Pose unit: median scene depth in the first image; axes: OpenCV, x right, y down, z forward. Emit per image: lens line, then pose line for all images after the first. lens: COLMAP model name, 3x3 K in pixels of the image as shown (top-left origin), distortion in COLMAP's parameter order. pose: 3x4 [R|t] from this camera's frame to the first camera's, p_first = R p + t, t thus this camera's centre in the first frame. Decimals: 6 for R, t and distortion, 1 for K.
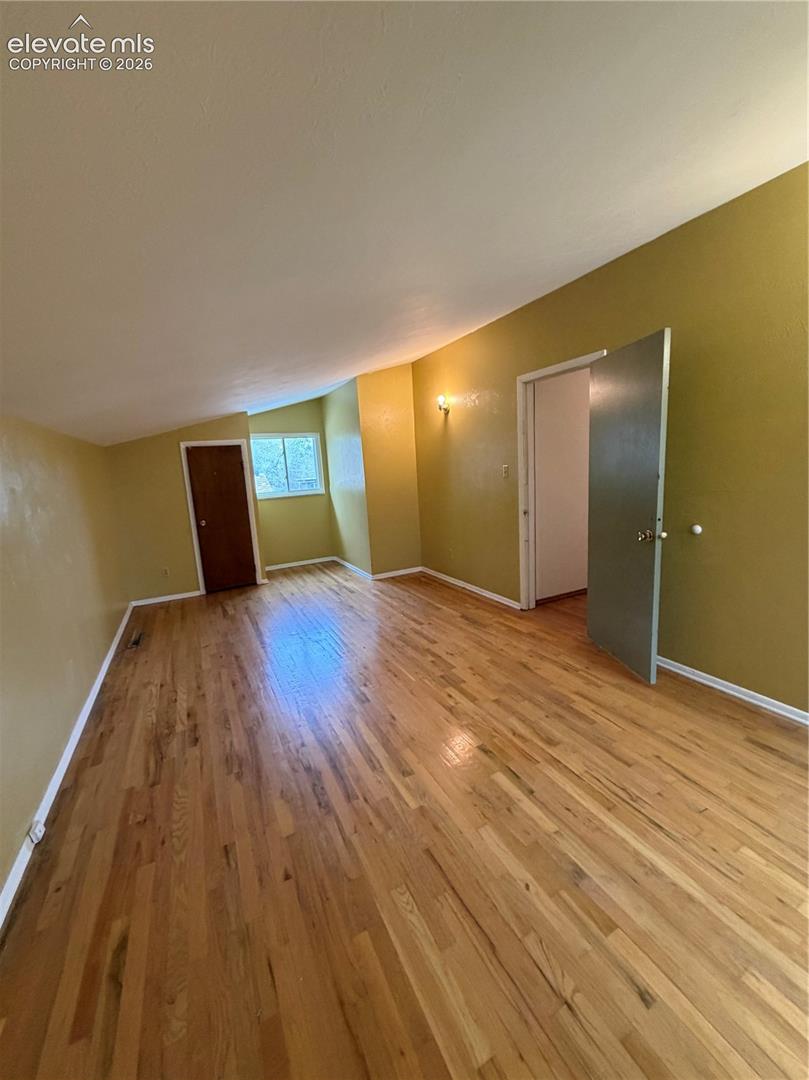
lens RADIAL K [[432.6, 0, 405.5], [0, 432.6, 538.5], [0, 0, 1]] dist [0.000099, 0.000035]
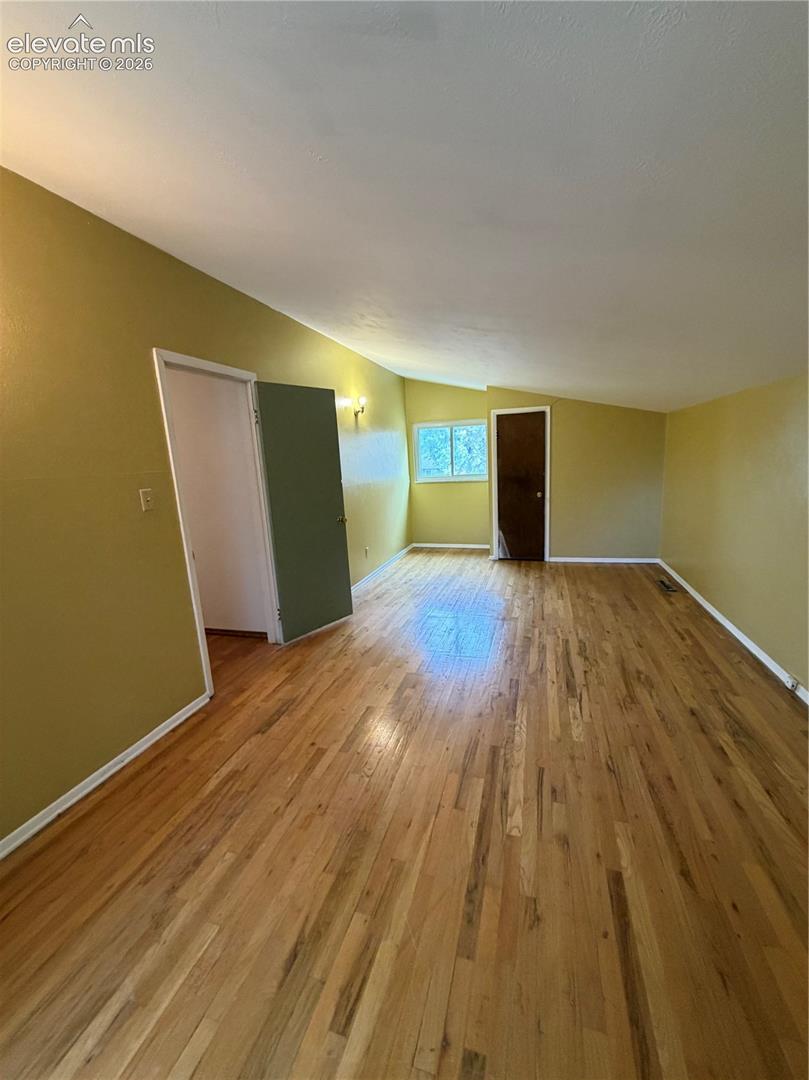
lens RADIAL K [[432.6, 0, 406.6], [0, 432.6, 540.8], [0, 0, 1]] dist [0.000099, 0.000035]
pose [[-0.717475, -0.030215, 0.695928, -0.573222], [0.217088, 0.939605, 0.264605, -0.247301], [-0.661893, 0.340925, -0.667584, 1.621660]]
